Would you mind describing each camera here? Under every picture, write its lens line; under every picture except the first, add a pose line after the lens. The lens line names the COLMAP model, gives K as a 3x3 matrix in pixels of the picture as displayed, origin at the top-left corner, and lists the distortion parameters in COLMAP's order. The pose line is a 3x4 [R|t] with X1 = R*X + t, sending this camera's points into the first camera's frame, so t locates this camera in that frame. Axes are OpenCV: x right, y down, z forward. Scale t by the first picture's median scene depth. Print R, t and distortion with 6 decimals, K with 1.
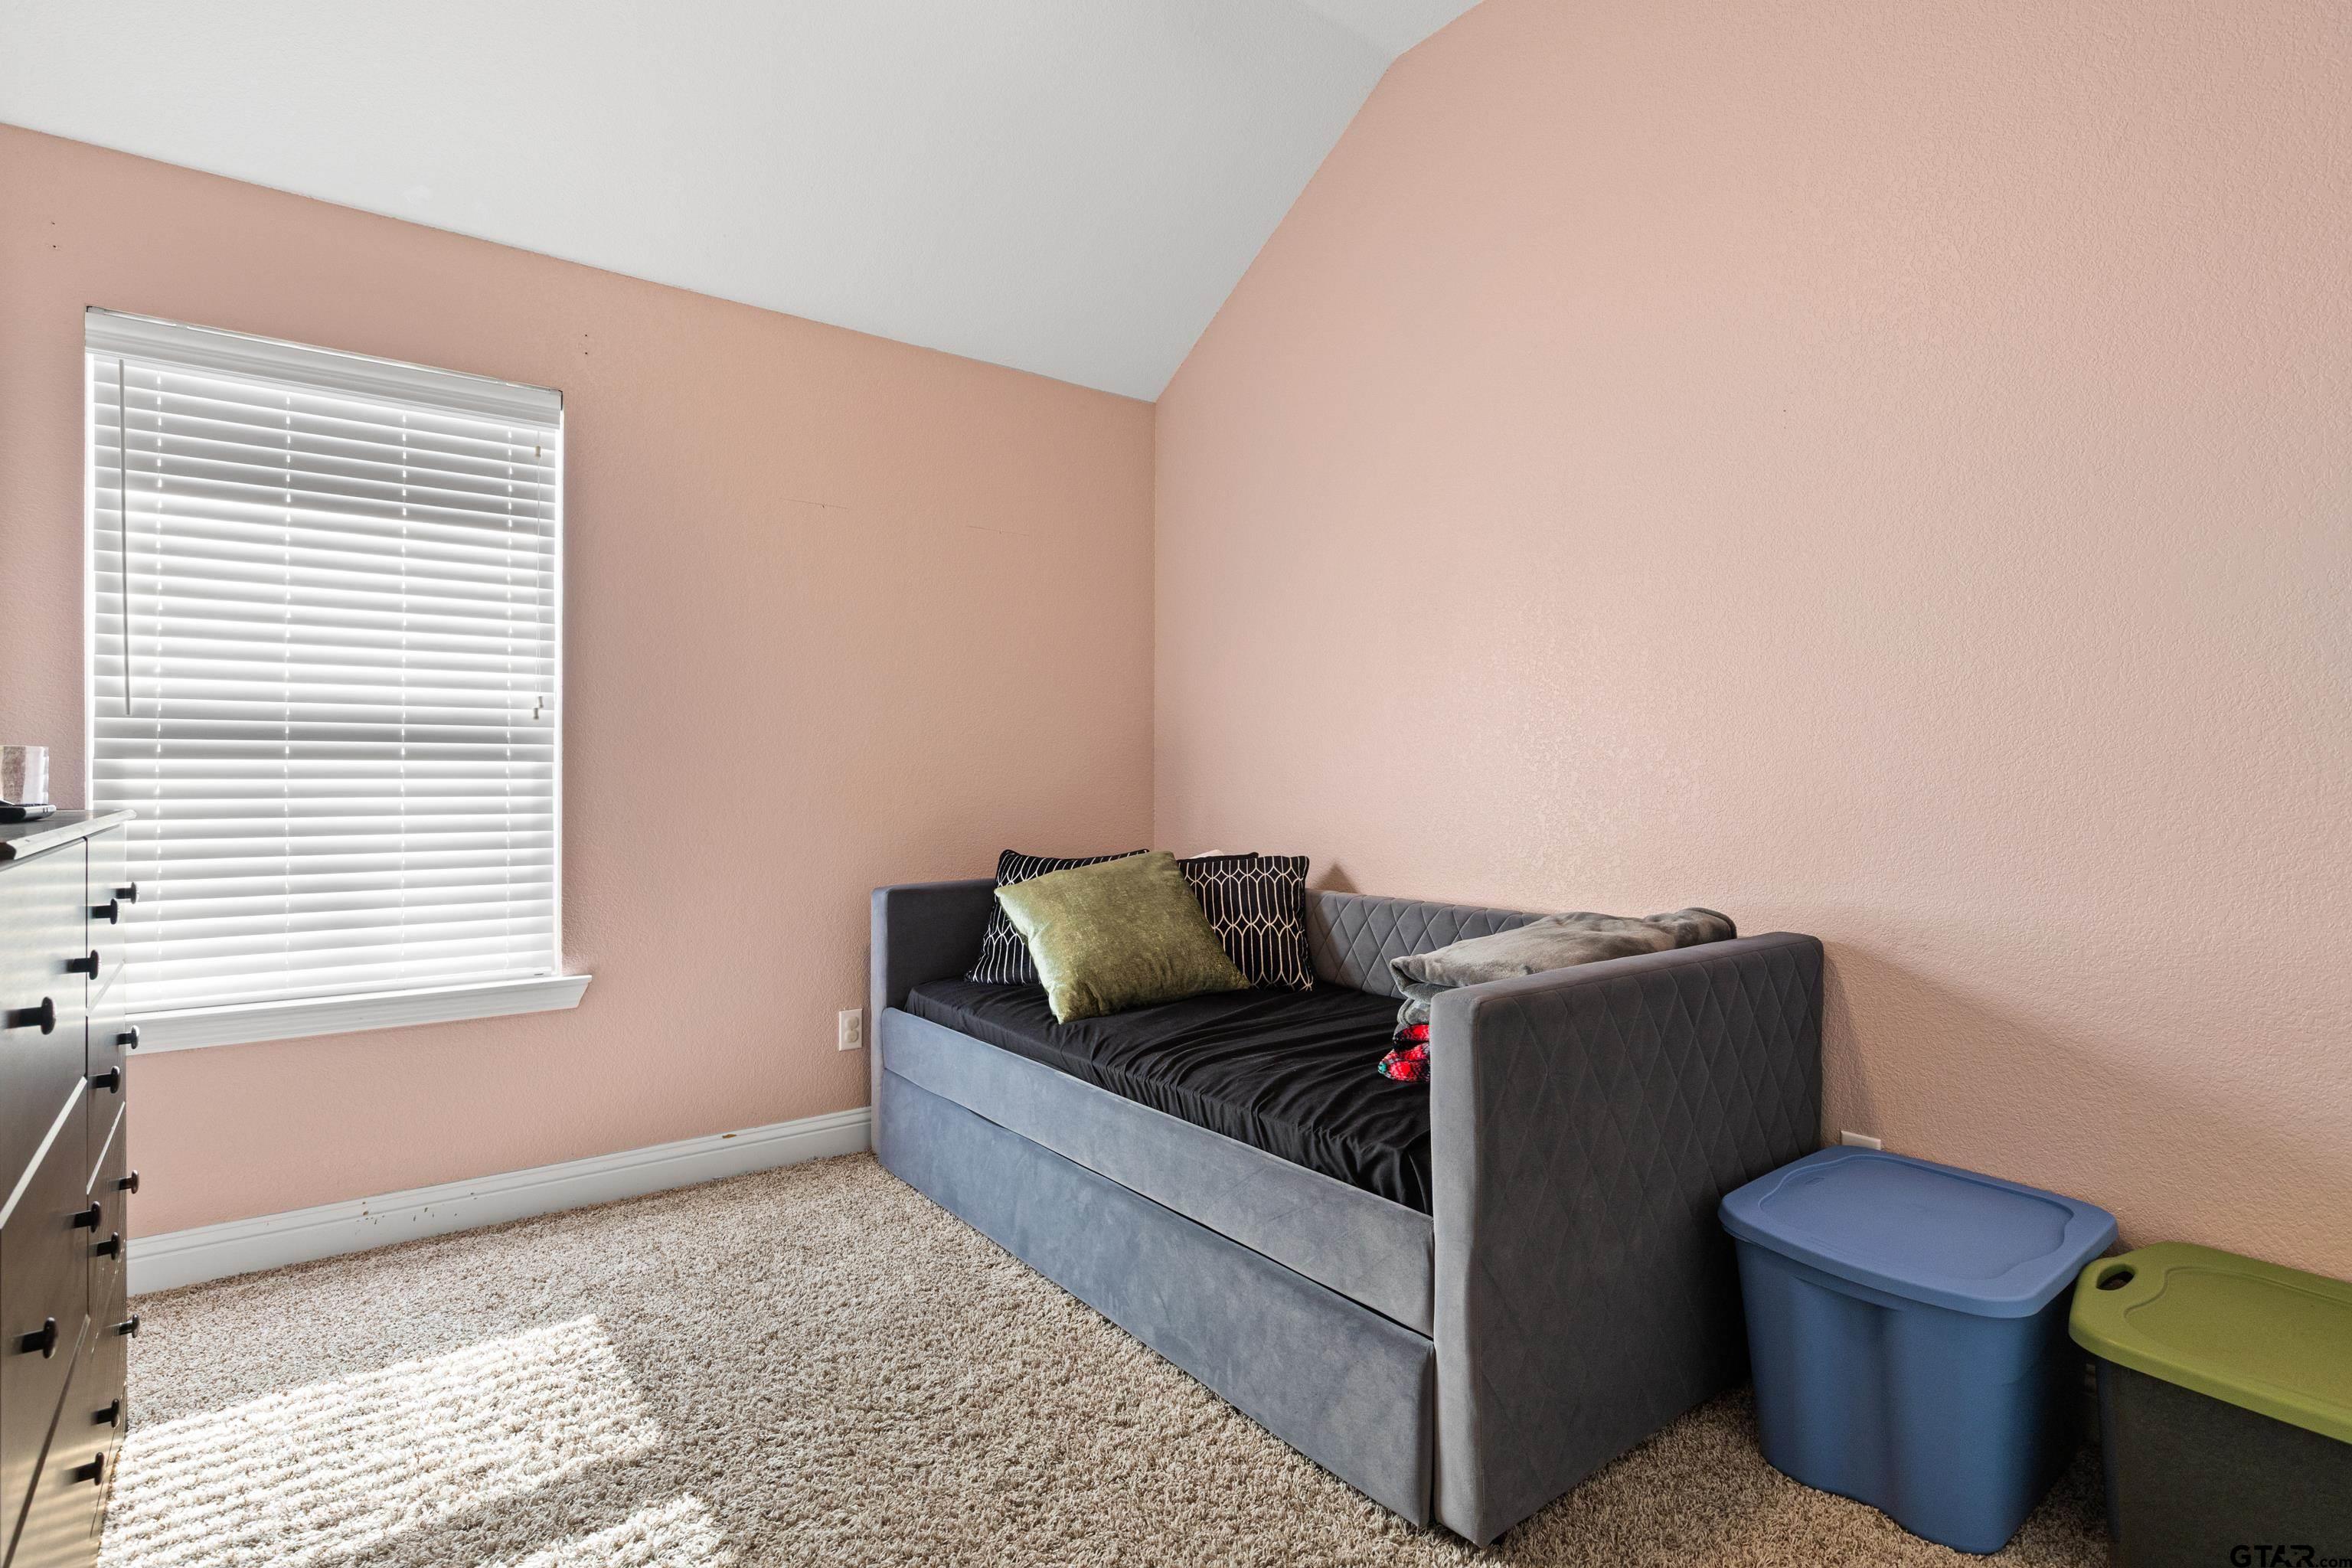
lens RADIAL K [[1131.5, 0, 1178.4], [0, 1131.5, 773.4], [0, 0, 1]] dist [-0.005633, 0.001361]
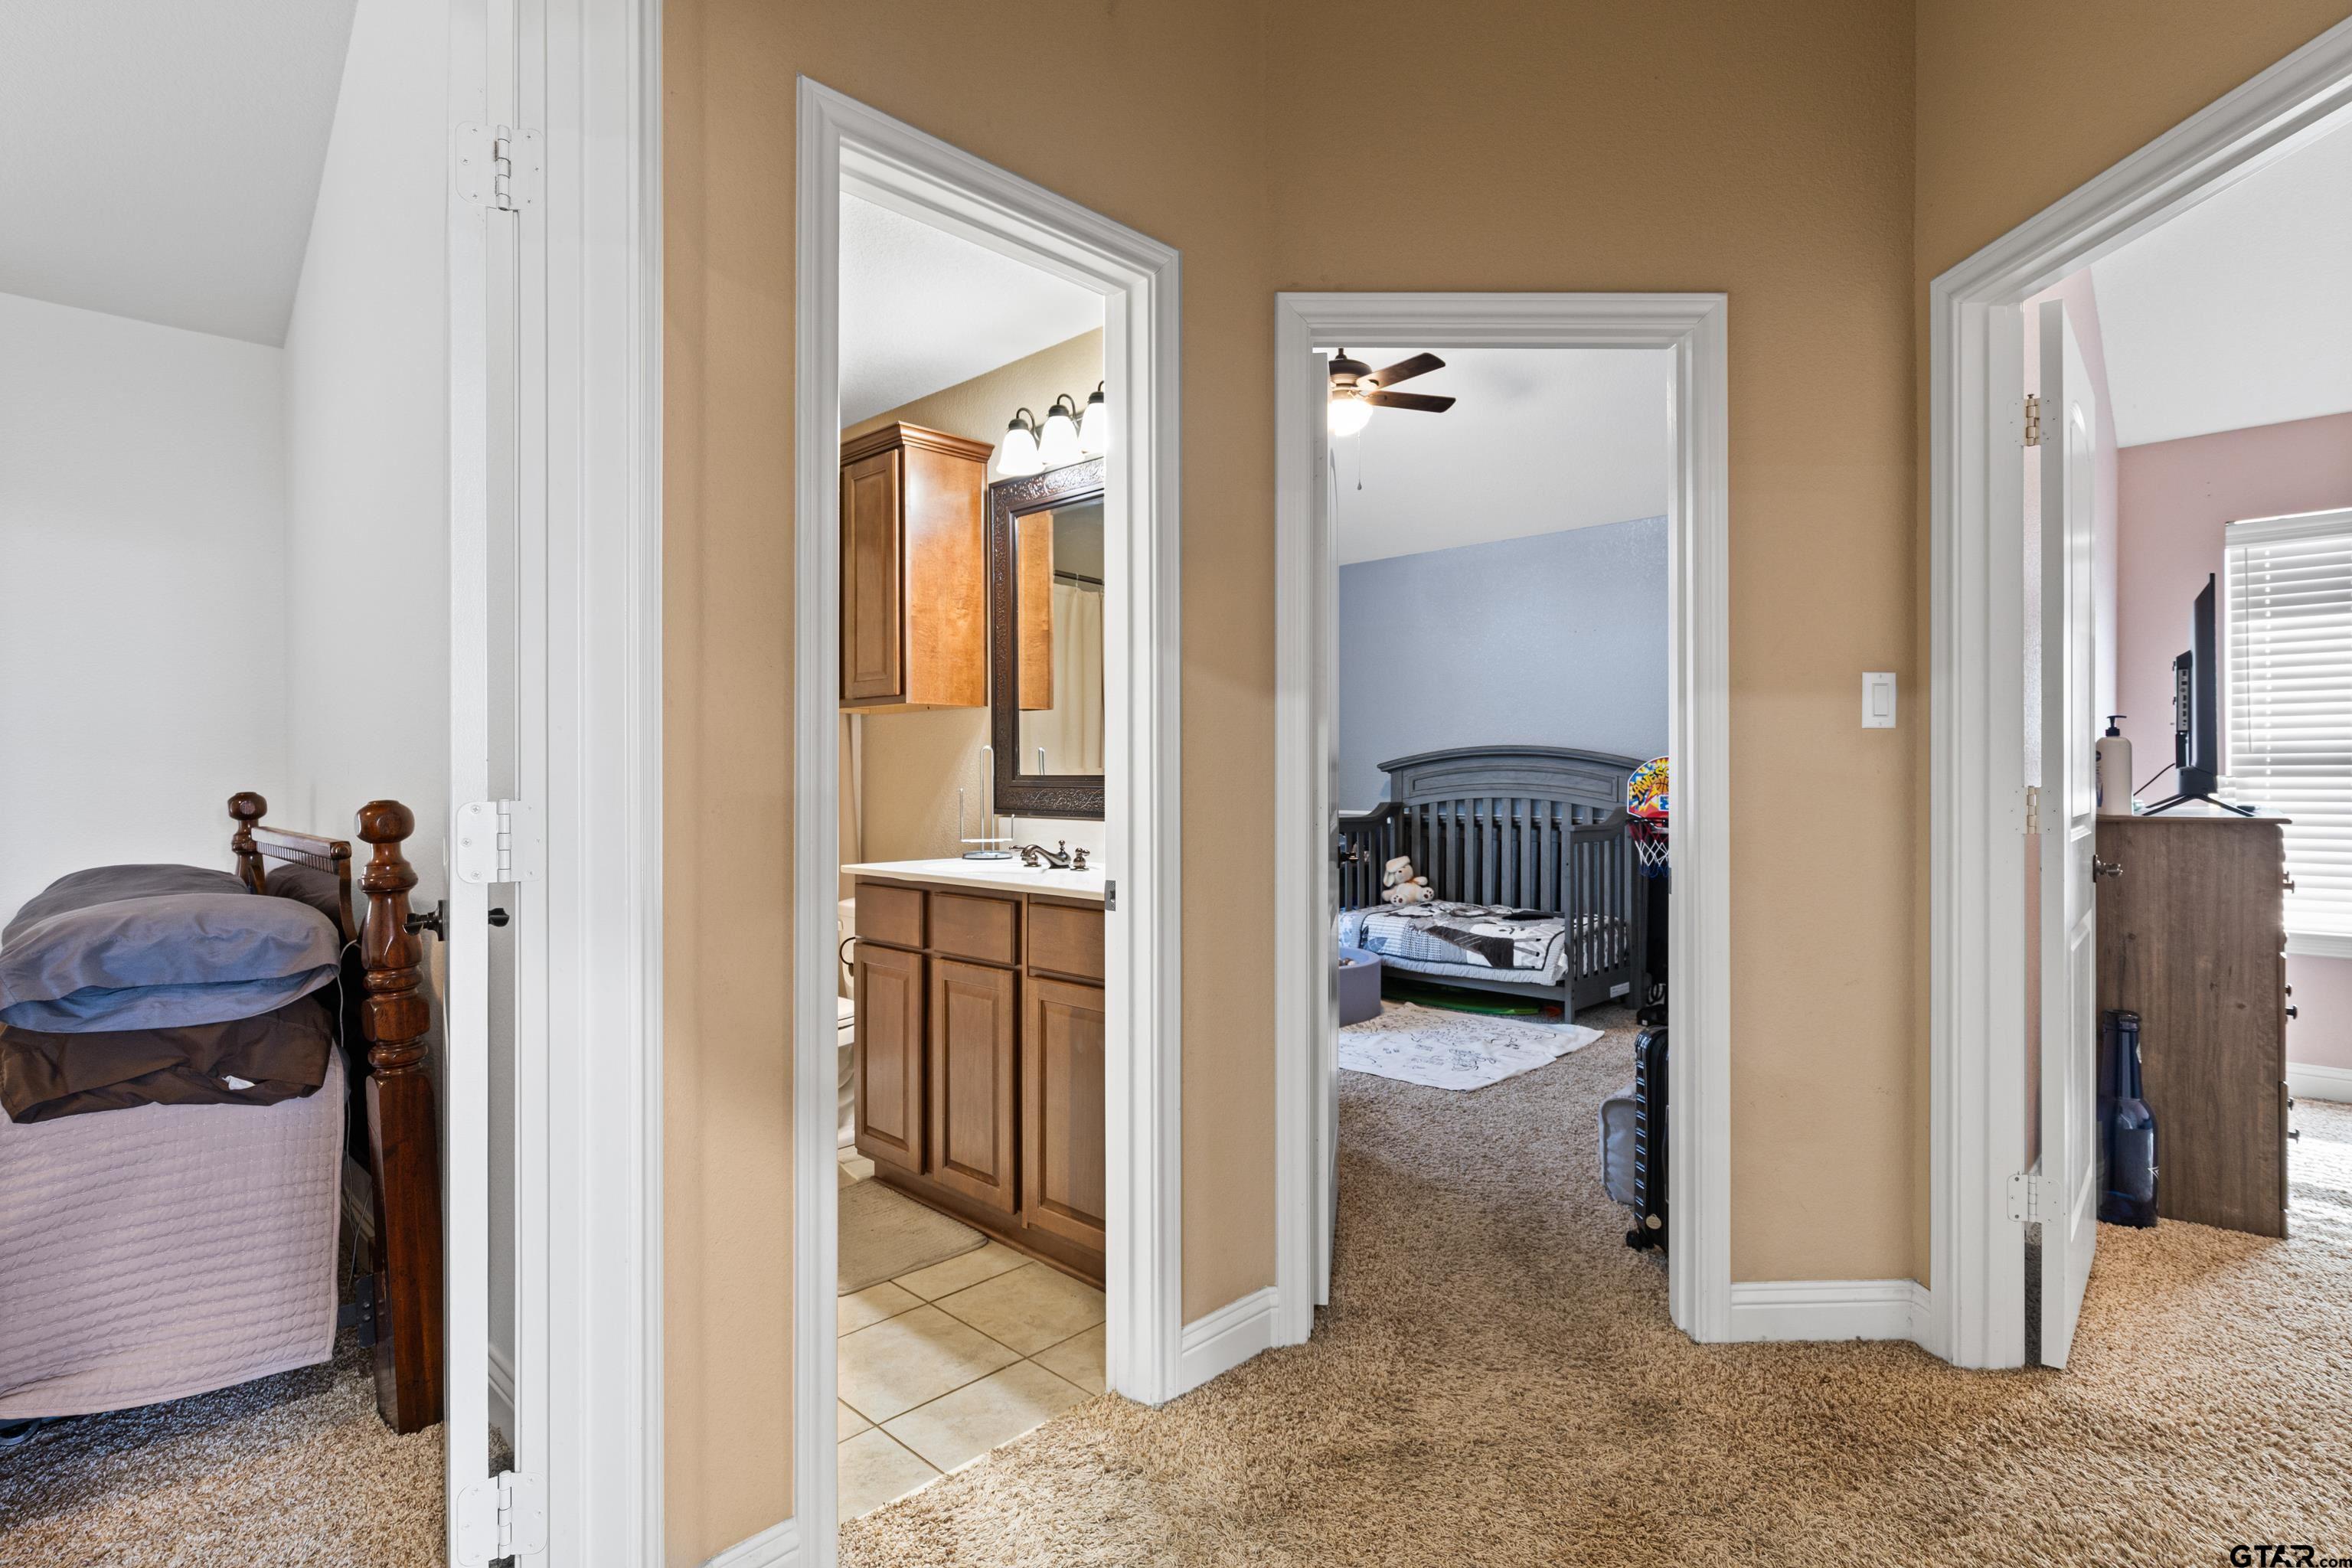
lens RADIAL K [[1131.5, 0, 1198.8], [0, 1131.5, 778.3], [0, 0, 1]] dist [-0.005633, 0.001361]
pose [[0.142850, -0.003797, -0.989737, 0.532855], [-0.000221, 0.999992, -0.003868, -0.005251], [0.989744, 0.000771, 0.142848, -0.821926]]
